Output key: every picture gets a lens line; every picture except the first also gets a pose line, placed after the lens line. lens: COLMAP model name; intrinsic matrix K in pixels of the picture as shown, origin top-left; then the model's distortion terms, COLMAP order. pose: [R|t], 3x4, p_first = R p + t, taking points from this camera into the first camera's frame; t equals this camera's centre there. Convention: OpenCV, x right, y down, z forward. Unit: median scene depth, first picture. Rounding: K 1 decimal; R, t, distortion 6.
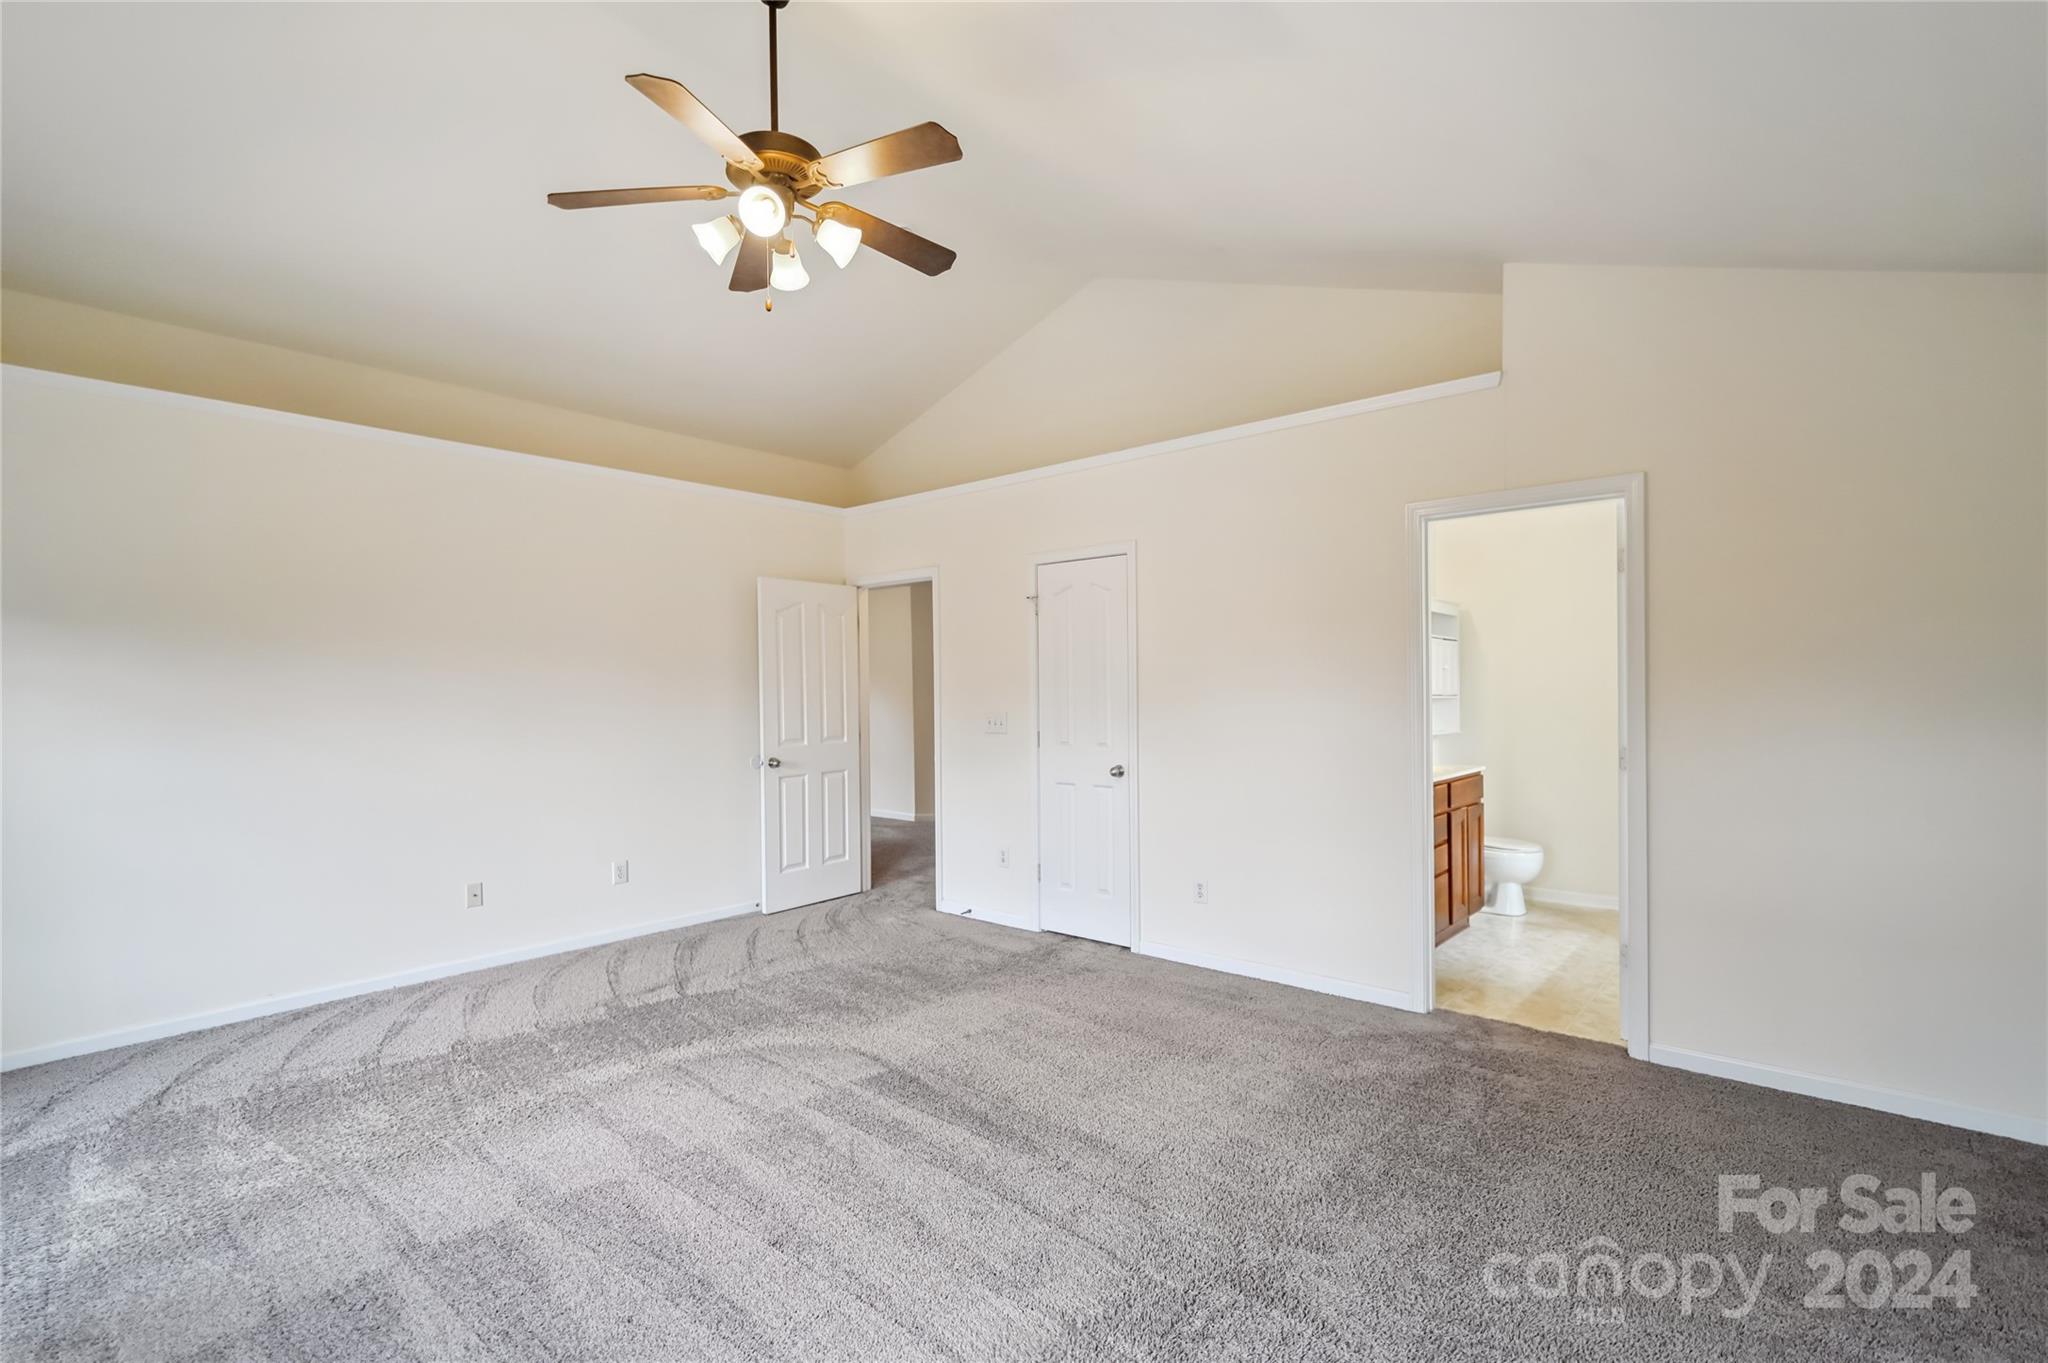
lens RADIAL K [[946.0, 0, 1024.0], [0, 946.0, 681.5], [0, 0, 1]] dist [0.000323, -0.000016]
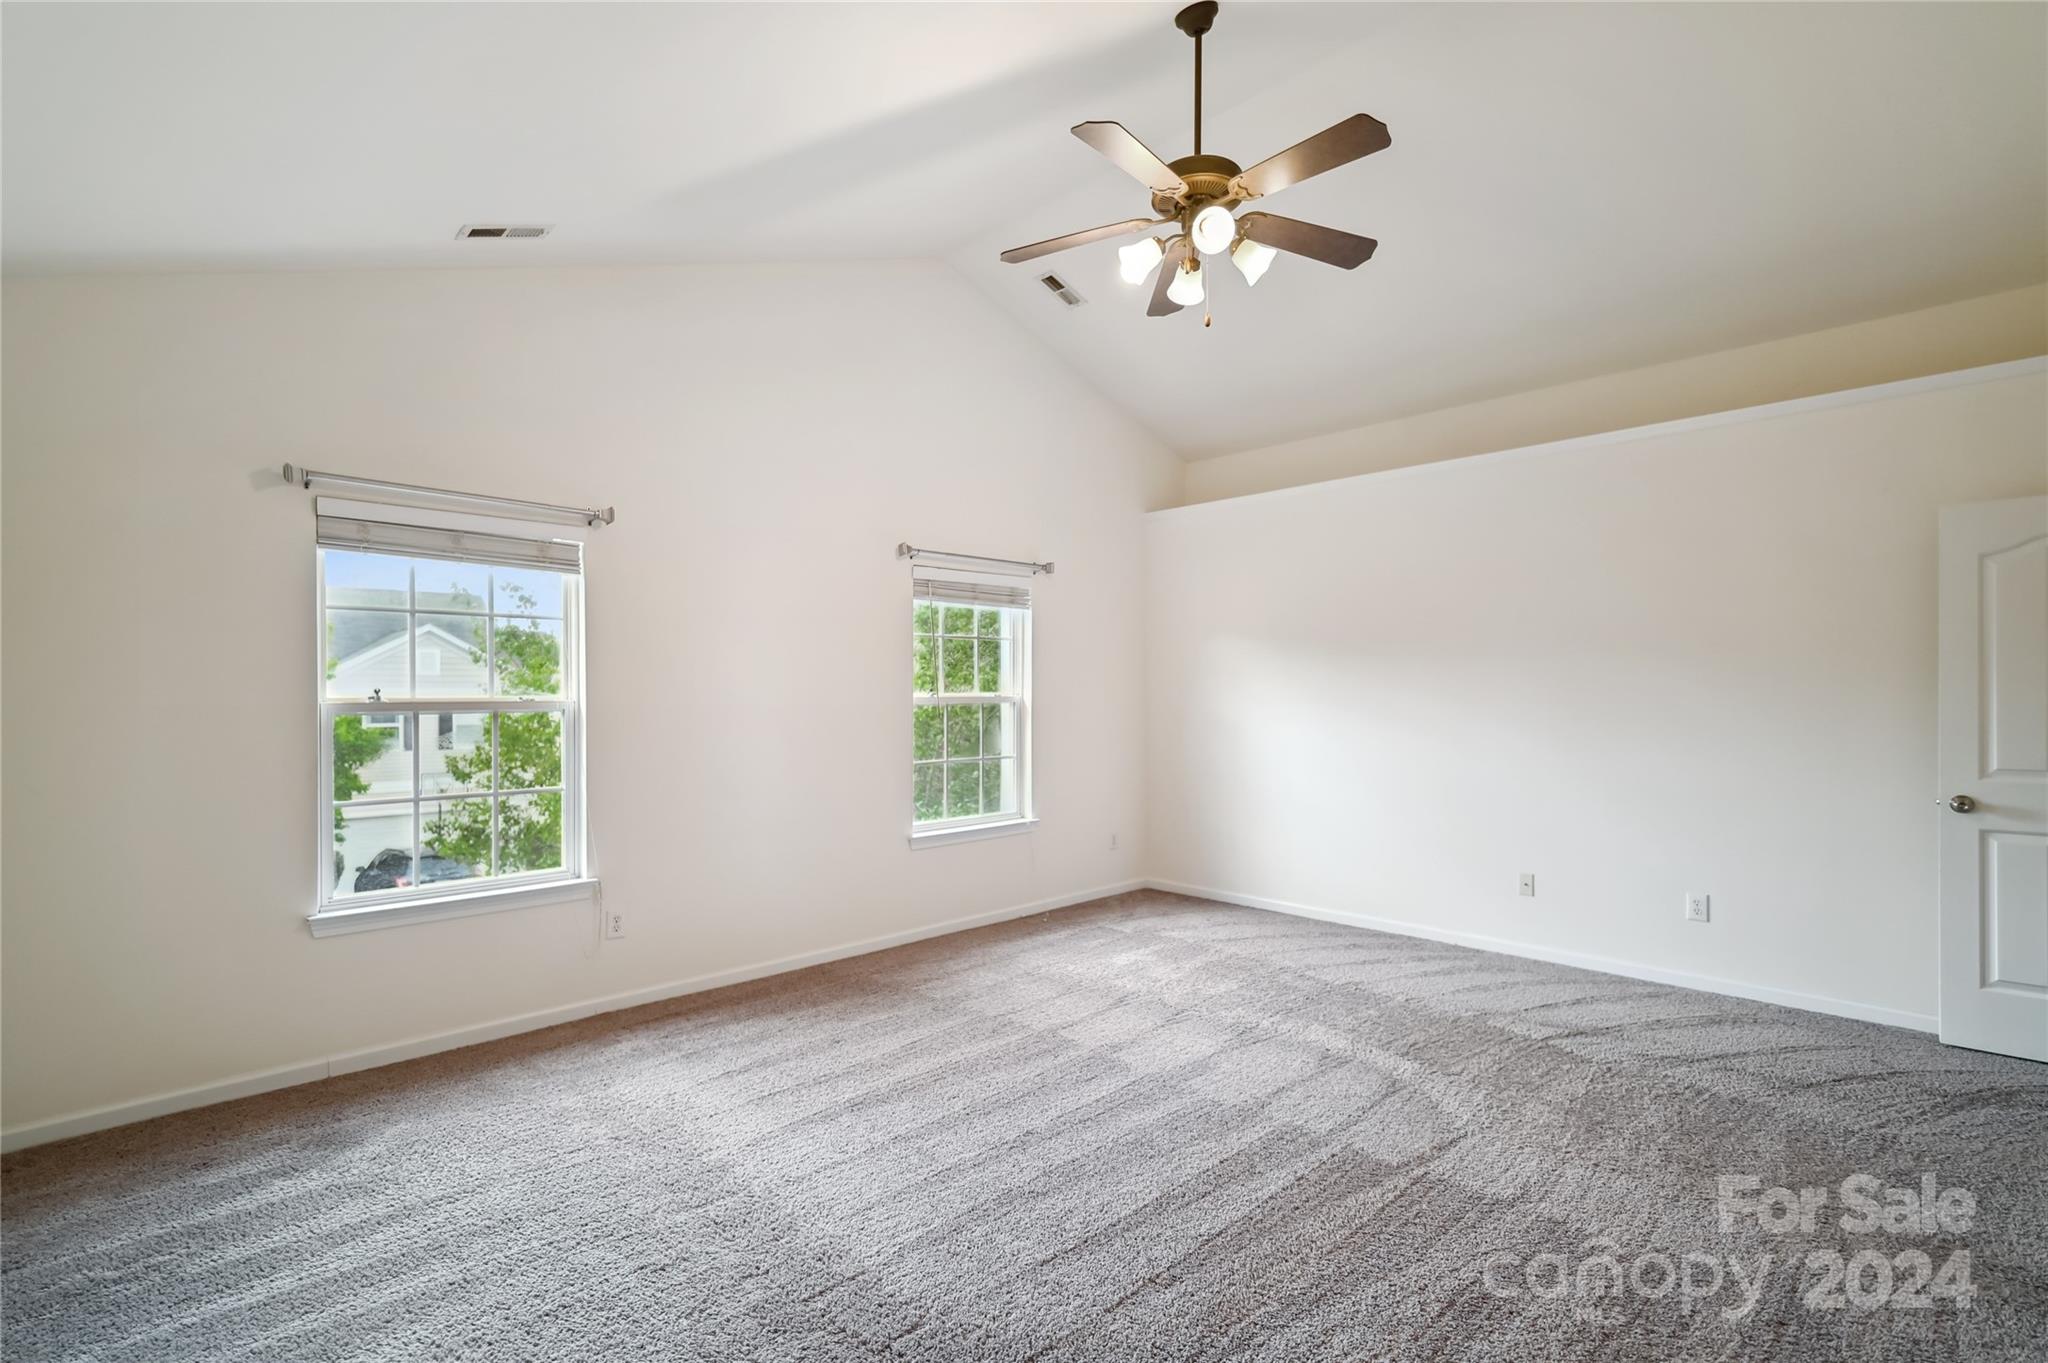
lens RADIAL K [[946.0, 0, 1024.0], [0, 946.0, 681.5], [0, 0, 1]] dist [0.000323, -0.000016]
pose [[-0.071850, 0.004401, -0.997406, 0.513998], [0.006638, 0.999970, 0.003934, 0.000404], [0.997393, -0.006338, -0.071878, 0.577242]]
